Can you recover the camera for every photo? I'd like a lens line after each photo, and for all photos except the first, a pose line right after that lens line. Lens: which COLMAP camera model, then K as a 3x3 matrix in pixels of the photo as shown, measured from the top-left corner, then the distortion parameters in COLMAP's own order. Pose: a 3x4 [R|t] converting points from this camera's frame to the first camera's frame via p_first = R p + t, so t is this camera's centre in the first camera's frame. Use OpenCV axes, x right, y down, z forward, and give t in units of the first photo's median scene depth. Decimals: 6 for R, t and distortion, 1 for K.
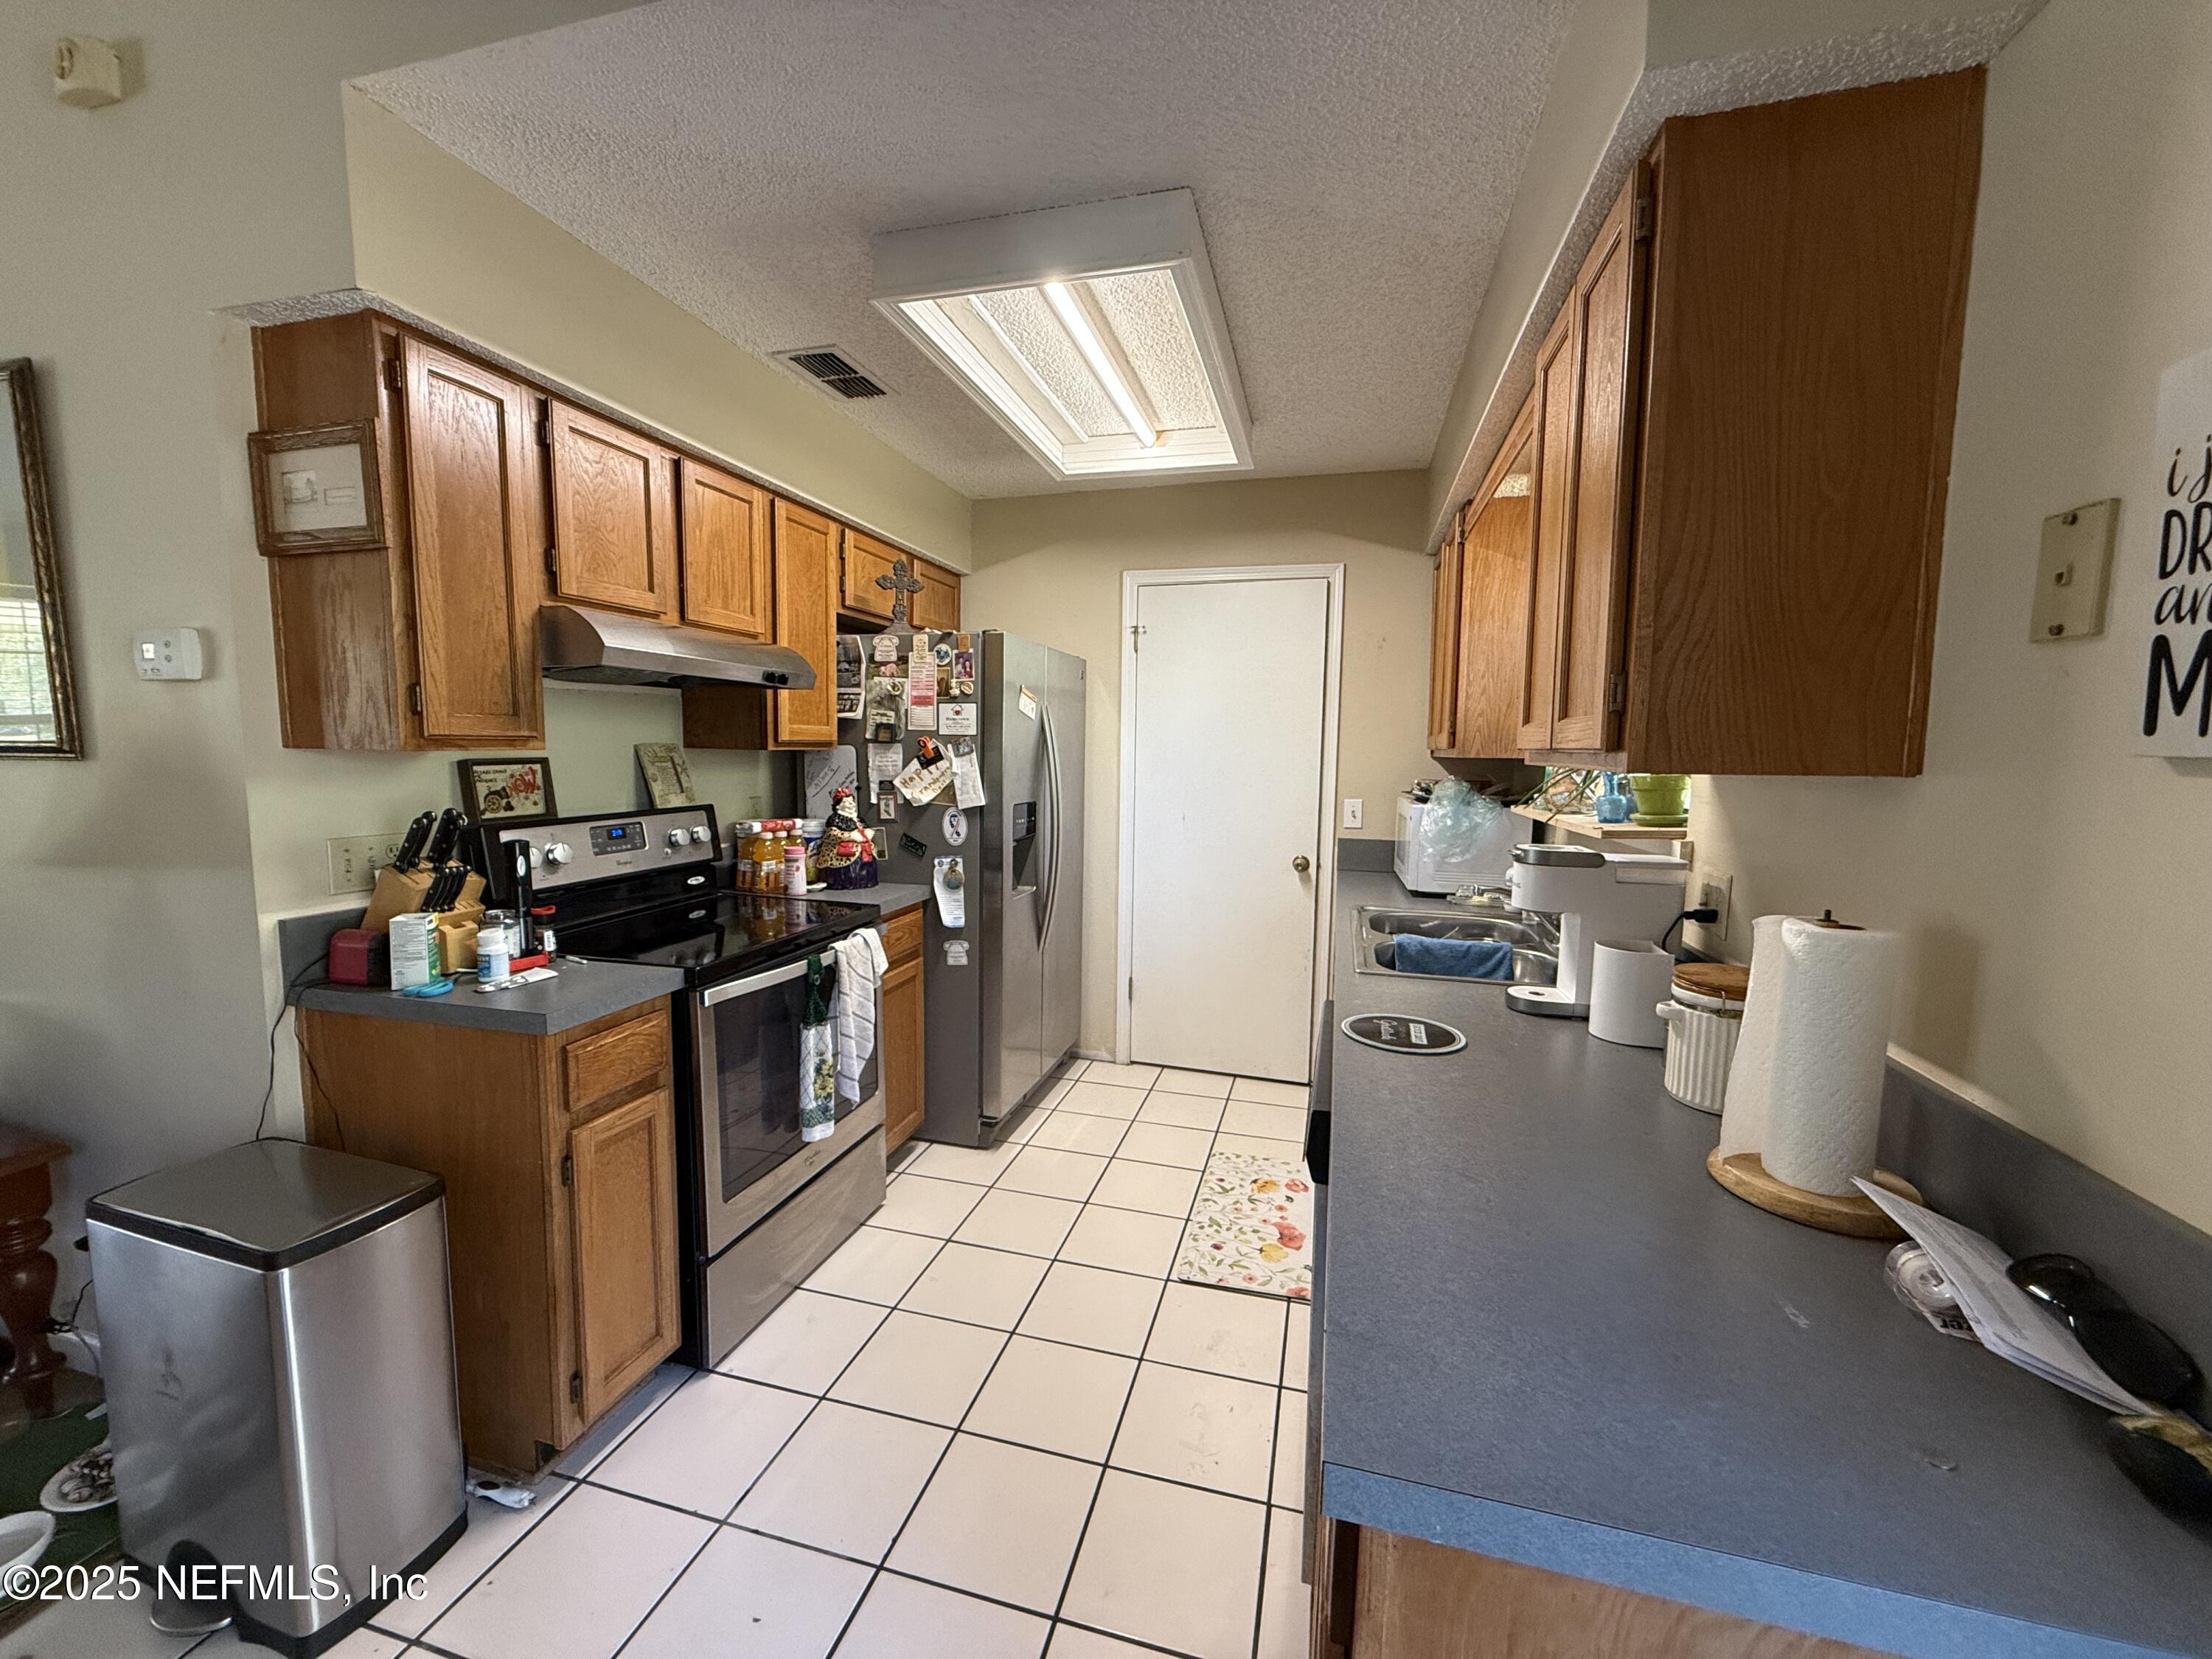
lens RADIAL K [[882.1, 0, 1098.4], [0, 882.1, 835.1], [0, 0, 1]] dist [-0.000650, 0.000008]
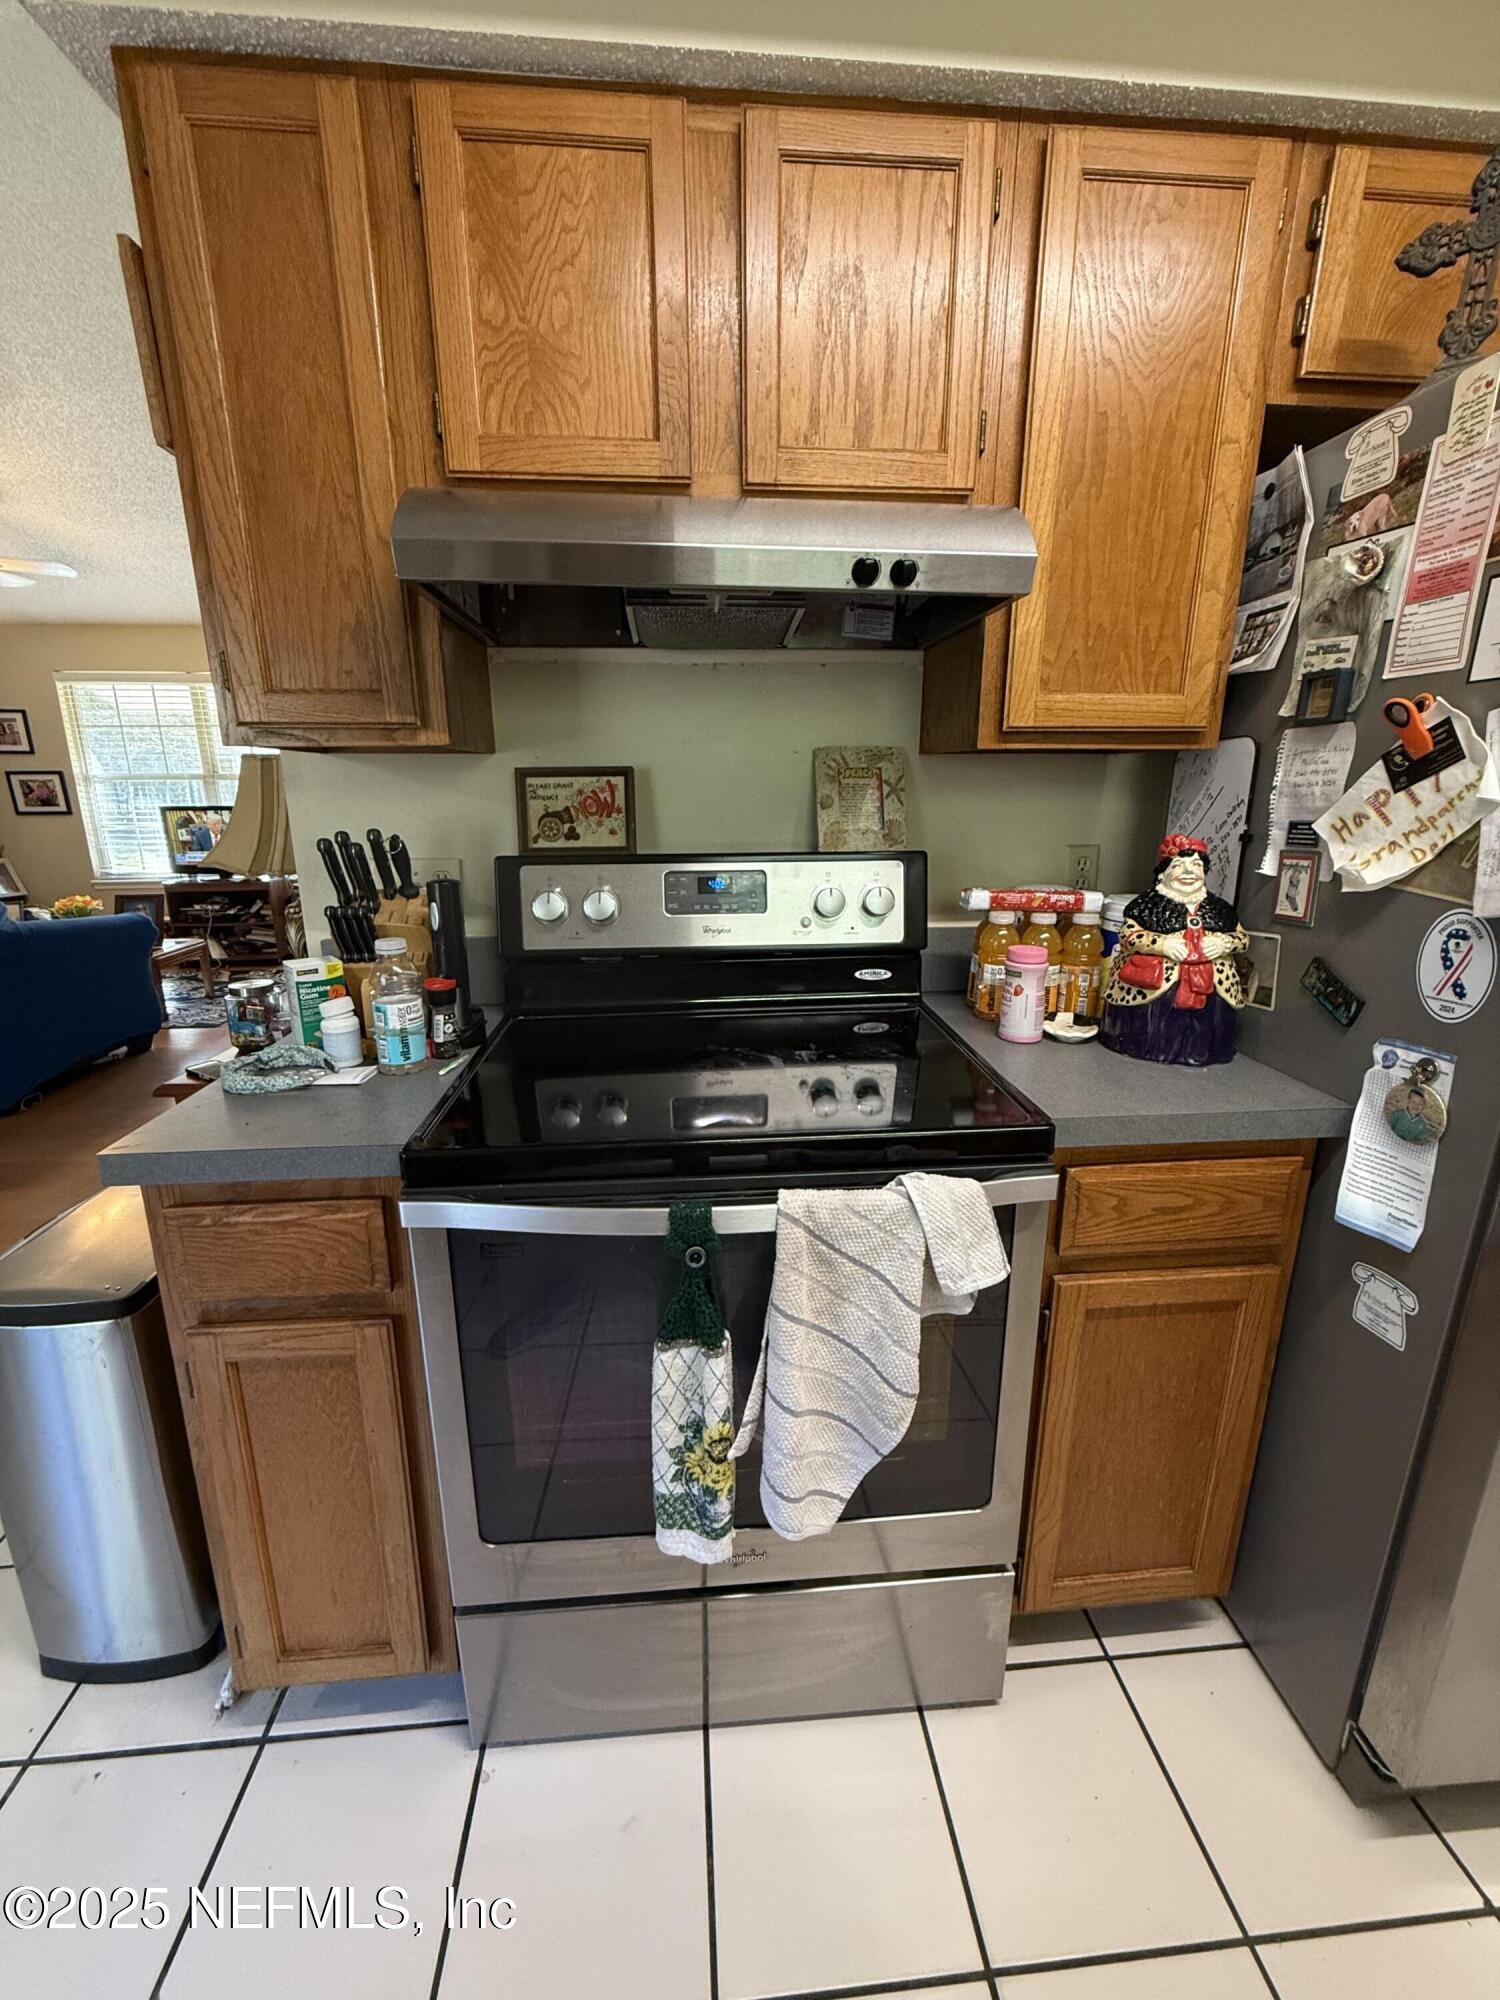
lens RADIAL K [[797.5, 0, 742.7], [0, 797.5, 992.3], [0, 0, 1]] dist [-0.000650, 0.000008]
pose [[0.350510, 0.220753, -0.910171, 0.019851], [-0.089889, 0.975267, 0.201925, -0.037698], [0.932235, 0.011038, 0.361684, 0.655773]]
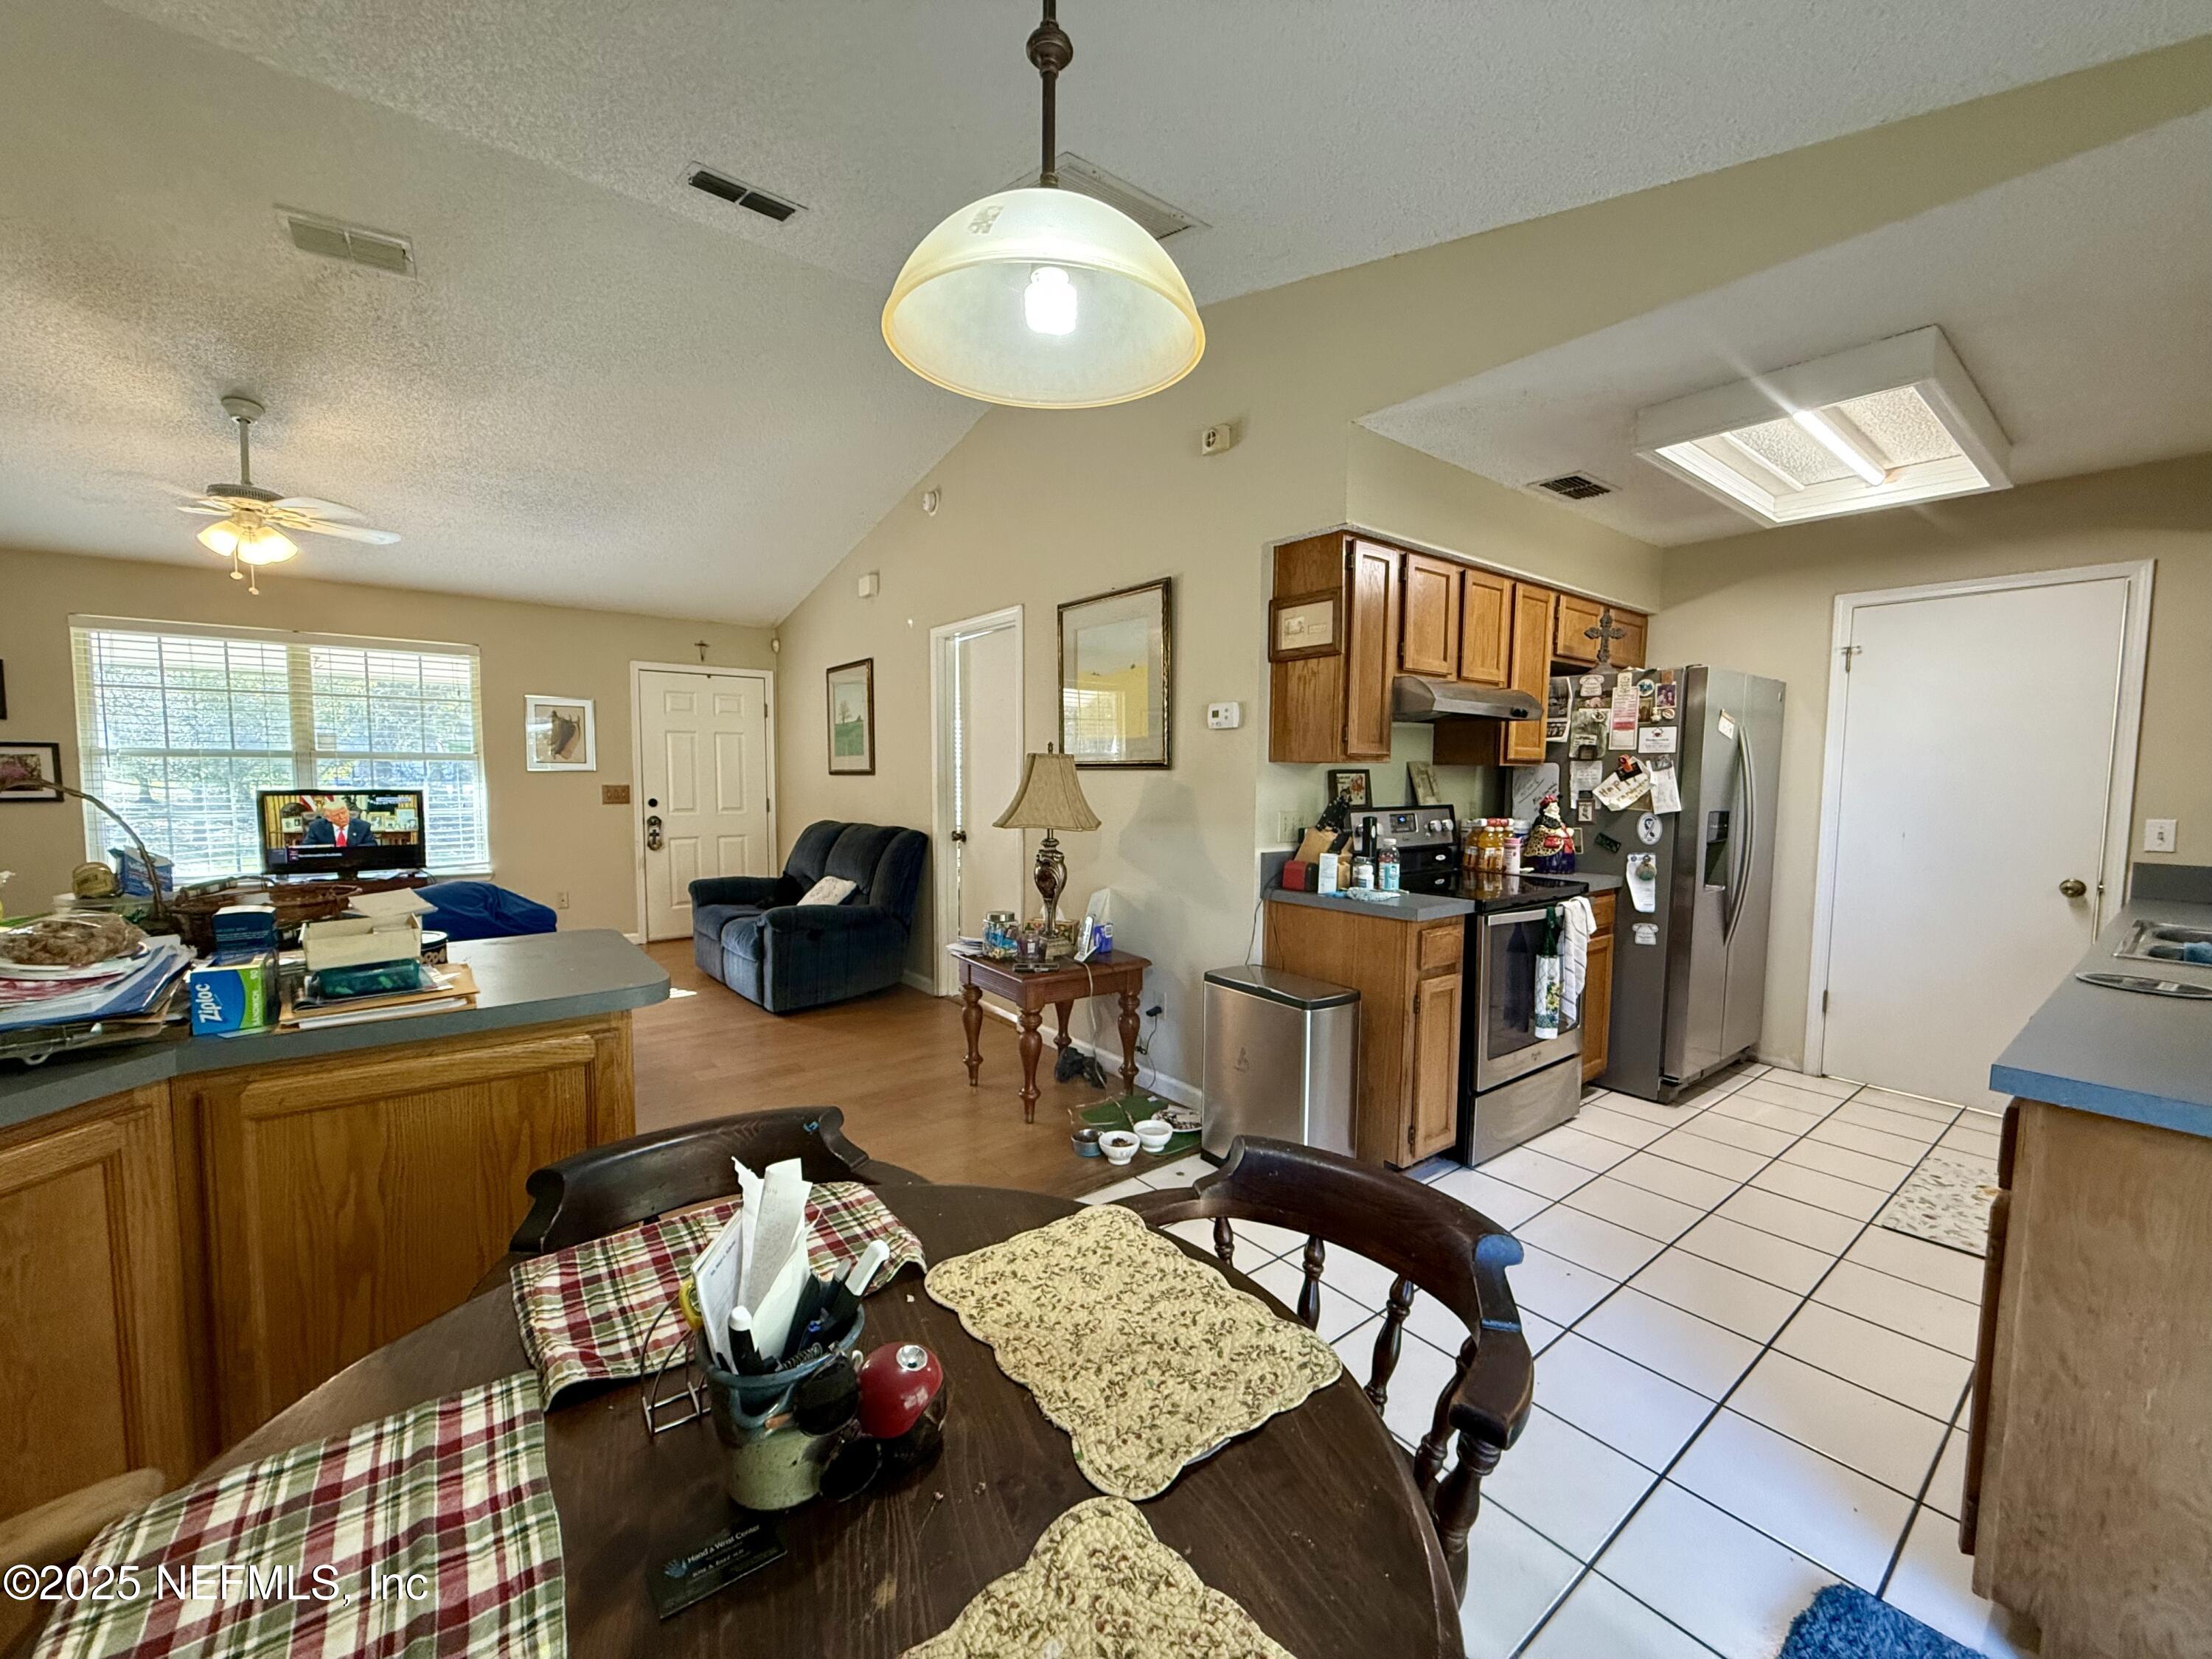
lens RADIAL K [[882.1, 0, 1097.9], [0, 882.1, 835.1], [0, 0, 1]] dist [-0.000650, 0.000008]
pose [[0.801664, 0.037615, -0.596591, -0.048423], [-0.058703, 0.998148, -0.015948, 0.064585], [0.594886, 0.047807, 0.802387, -0.430888]]
